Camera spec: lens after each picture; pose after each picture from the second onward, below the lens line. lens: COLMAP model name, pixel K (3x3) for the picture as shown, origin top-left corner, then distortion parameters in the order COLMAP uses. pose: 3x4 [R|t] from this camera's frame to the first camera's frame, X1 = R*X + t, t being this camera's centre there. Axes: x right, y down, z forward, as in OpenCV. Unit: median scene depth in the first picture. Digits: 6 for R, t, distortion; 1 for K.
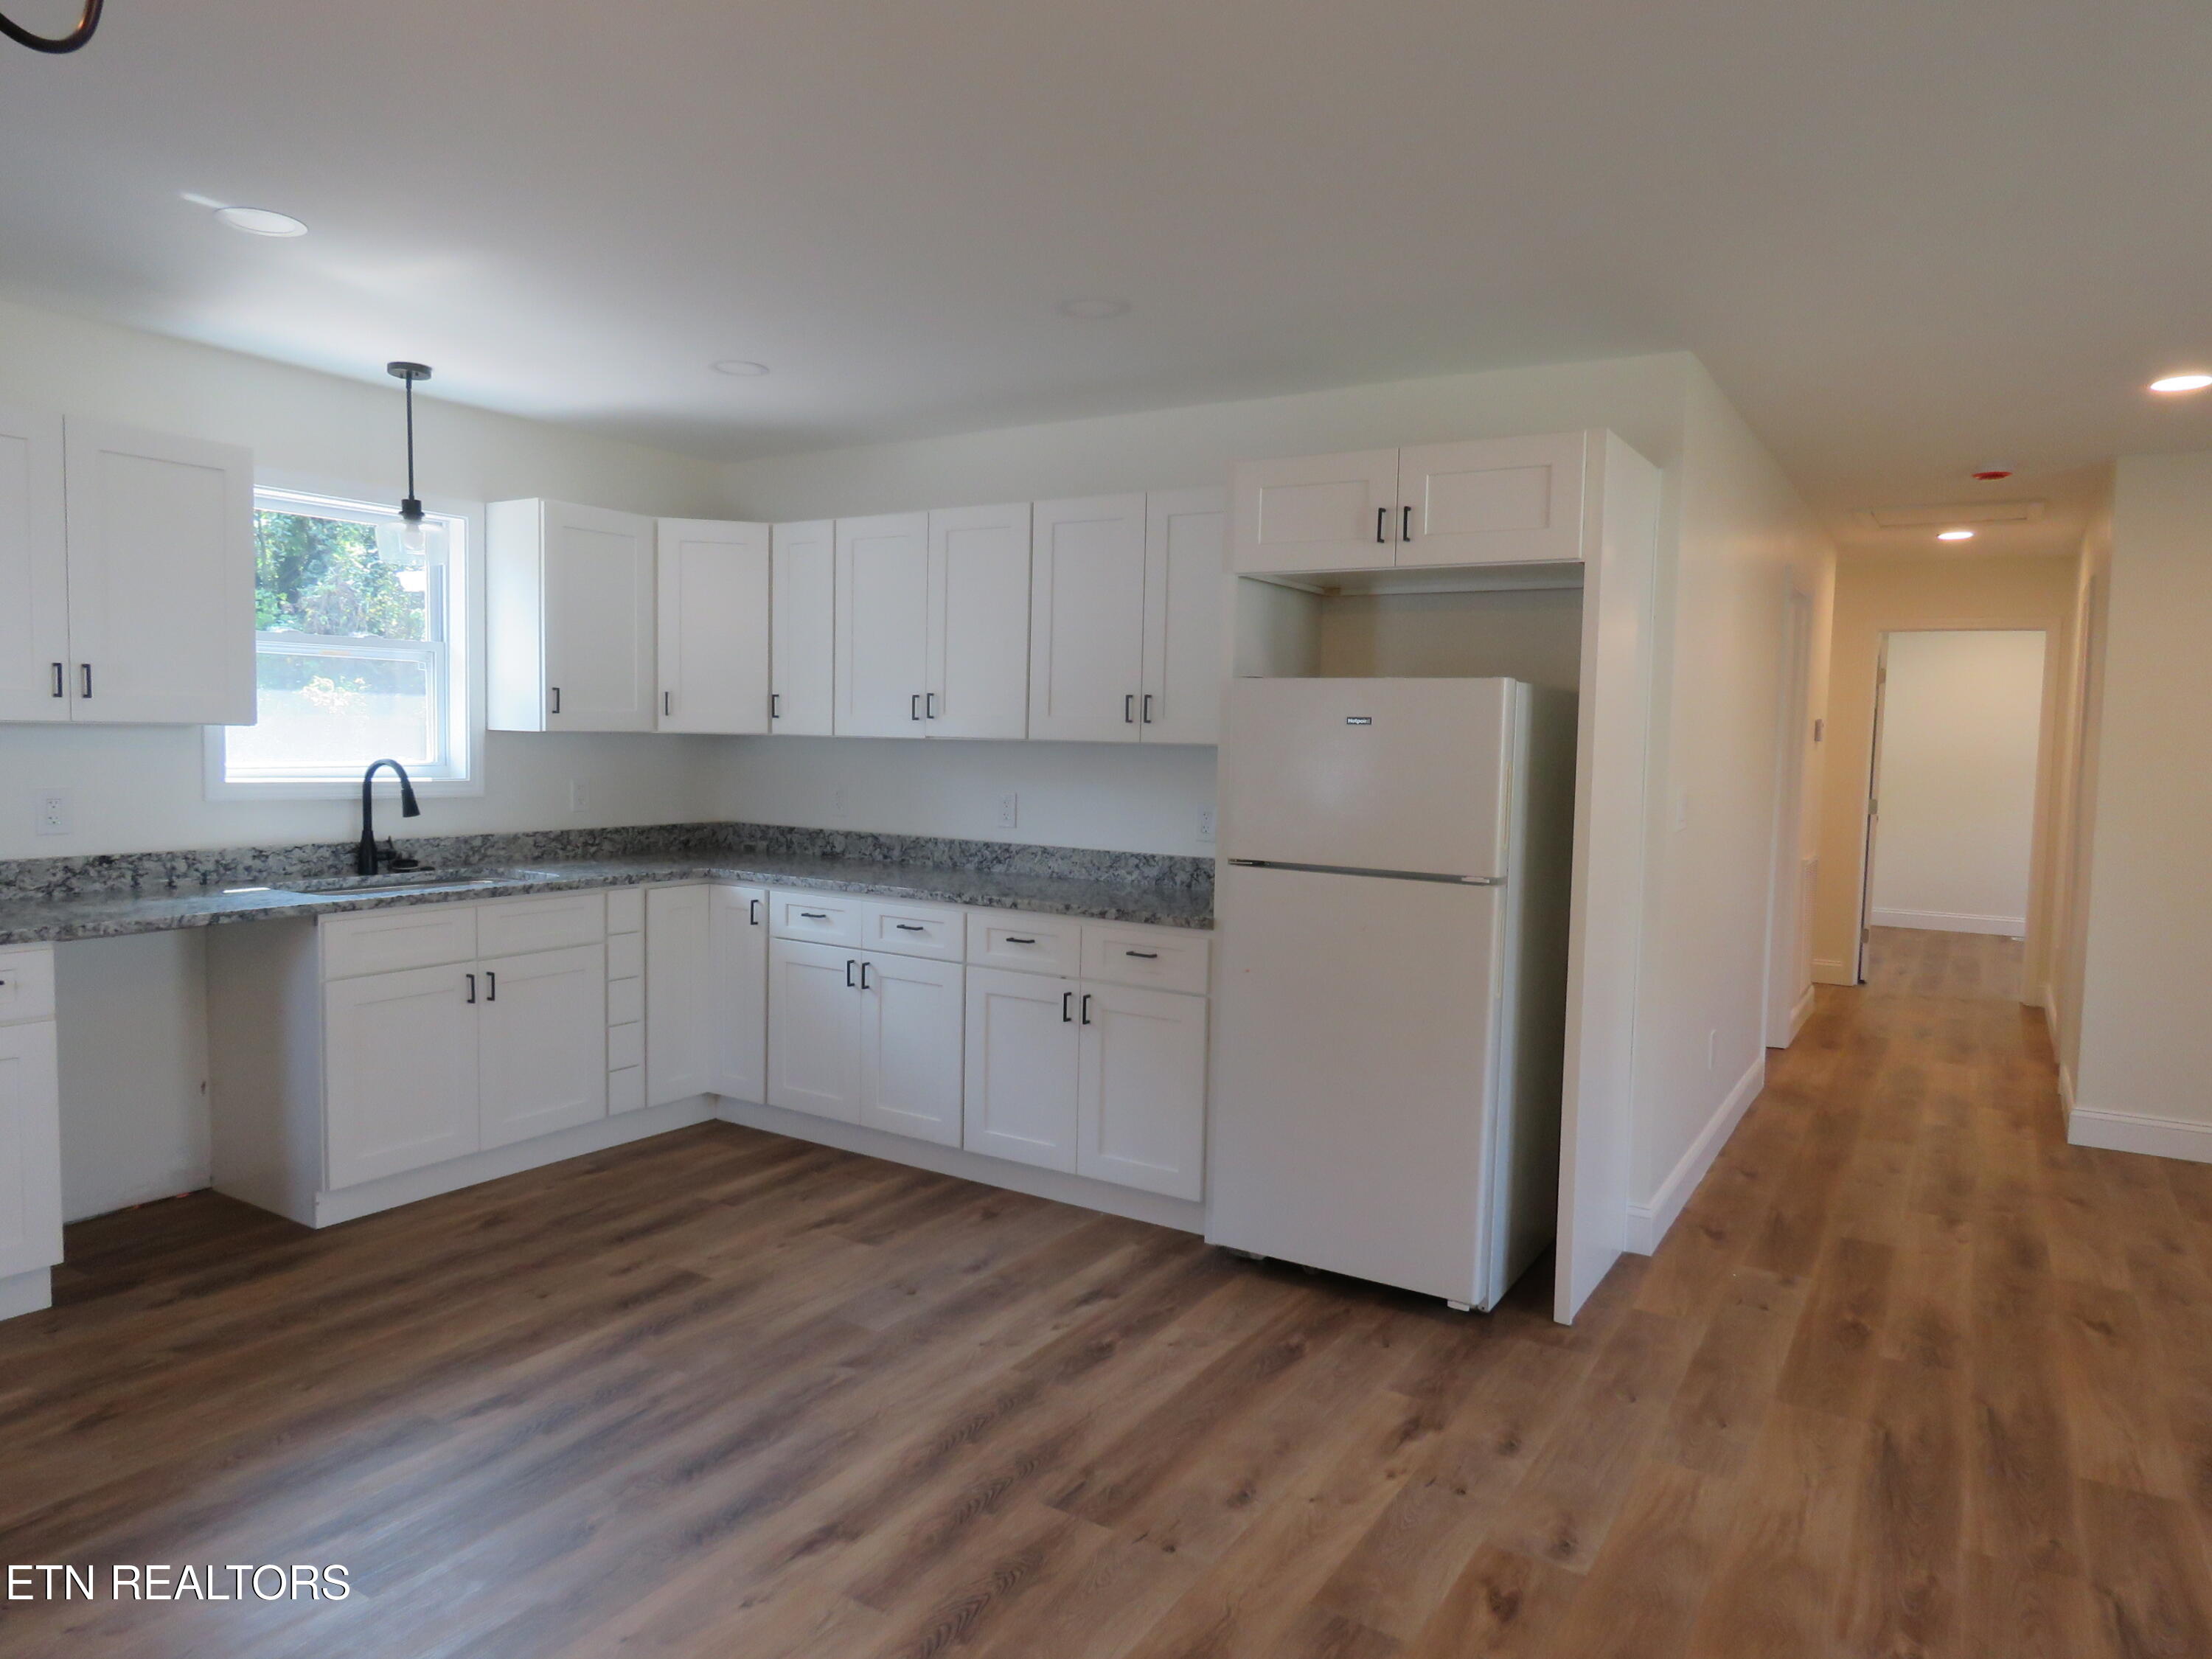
lens RADIAL K [[1403.9, 0, 1099.1], [0, 1403.9, 831.8], [0, 0, 1]] dist [-0.009302, 0.001374]
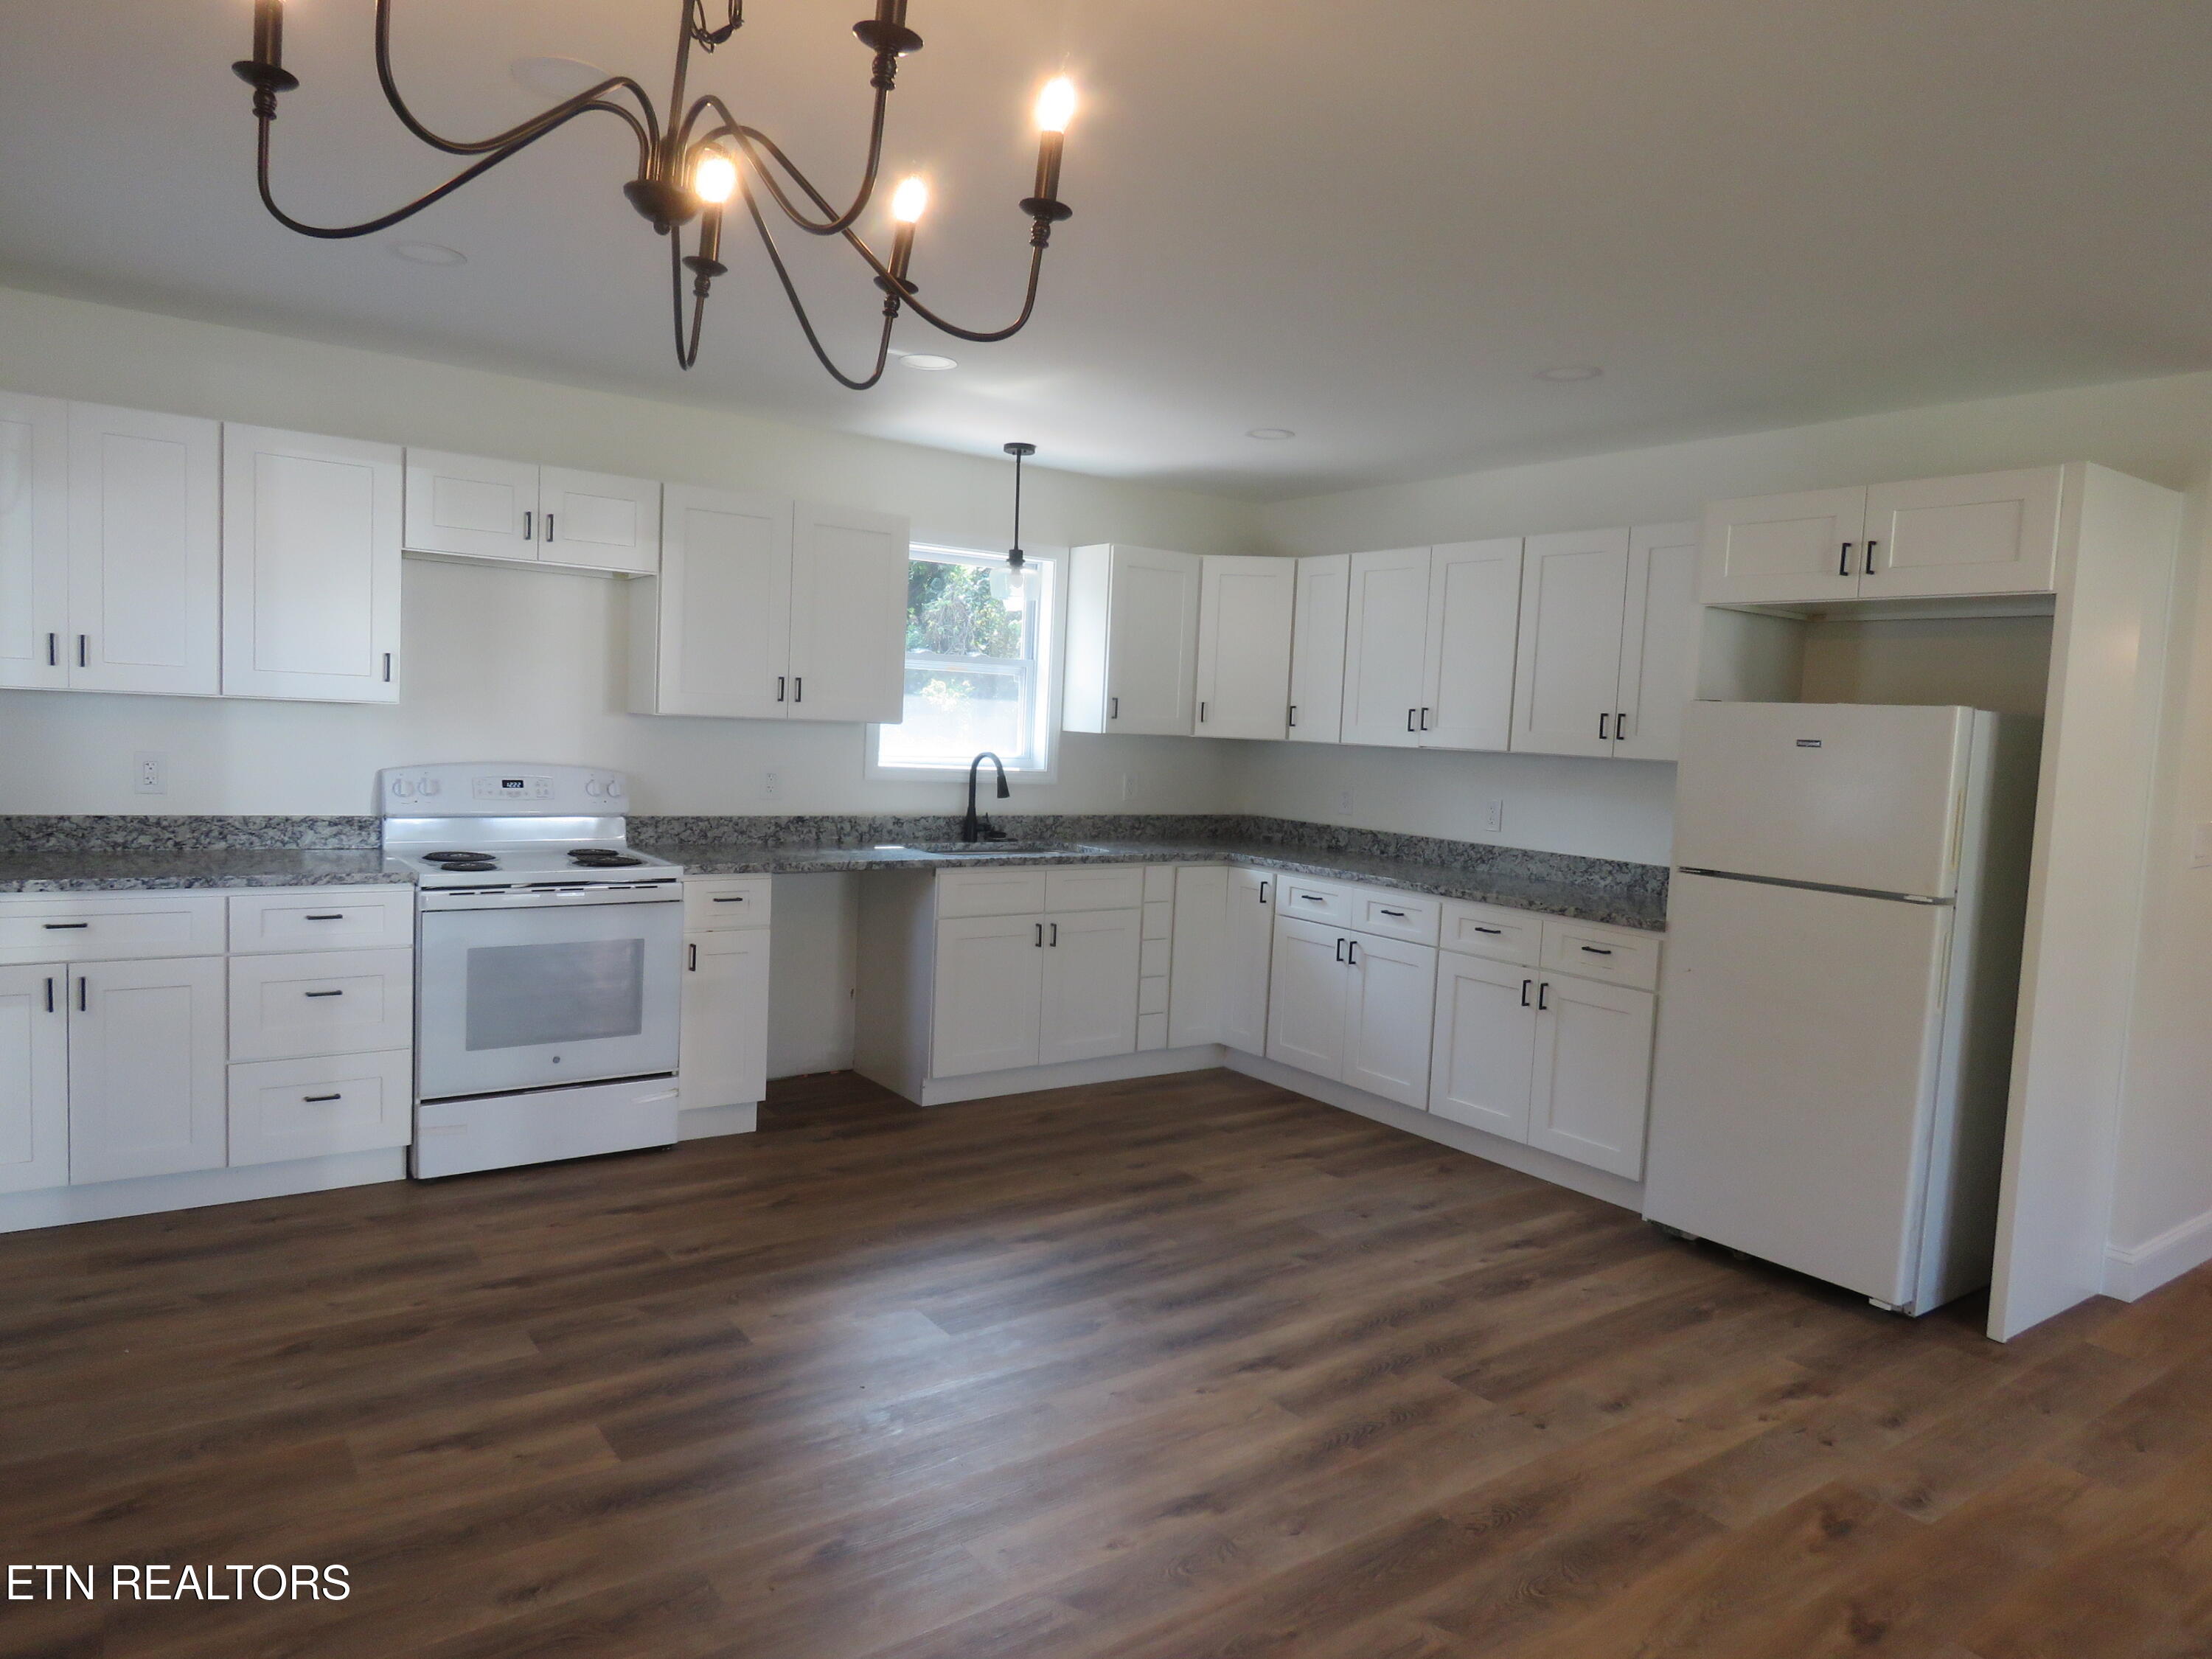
lens RADIAL K [[1403.9, 0, 1099.1], [0, 1403.9, 831.8], [0, 0, 1]] dist [-0.009302, 0.001374]
pose [[0.925491, 0.050544, -0.375382, 0.074981], [-0.051838, 0.998633, 0.006657, 0.007481], [0.375205, 0.013299, 0.926846, -0.159599]]
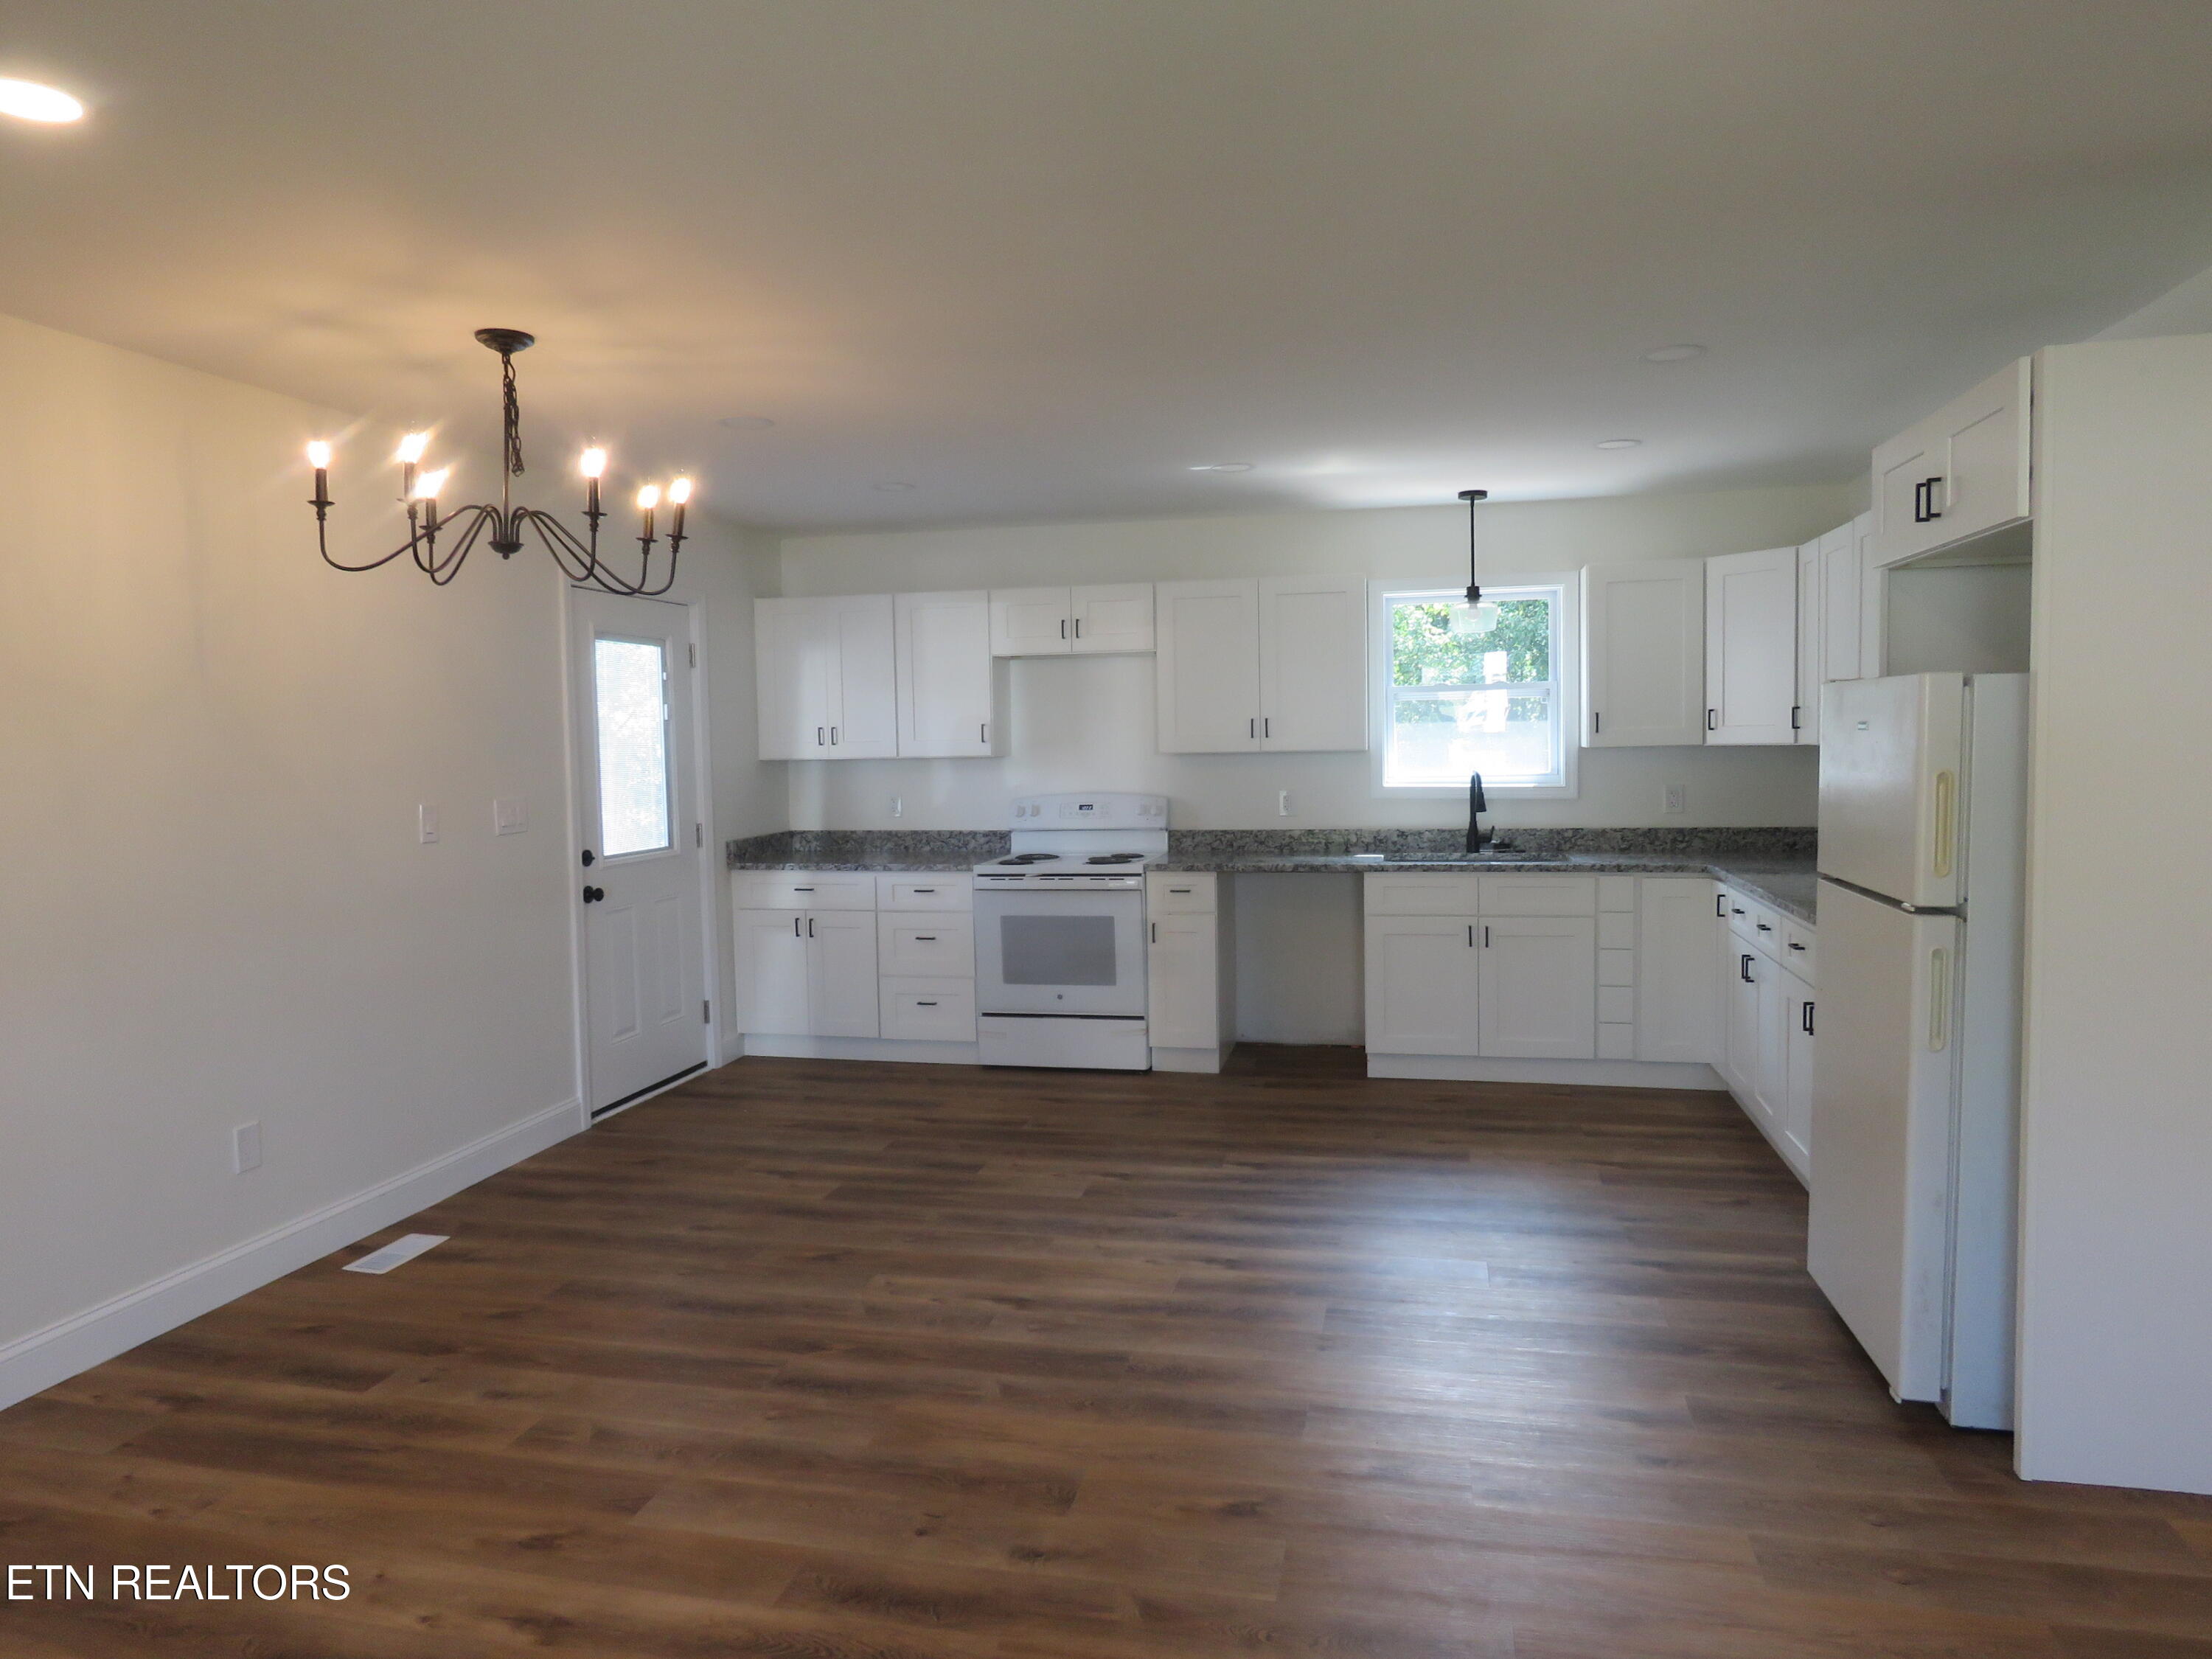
lens RADIAL K [[1395.8, 0, 1097.2], [0, 1395.8, 841.2], [0, 0, 1]] dist [-0.002481, 0.000464]
pose [[0.329412, 0.042224, -0.943242, 0.744533], [-0.038264, 0.998776, 0.031347, -0.011294], [0.943411, 0.025766, 0.330624, 0.196377]]
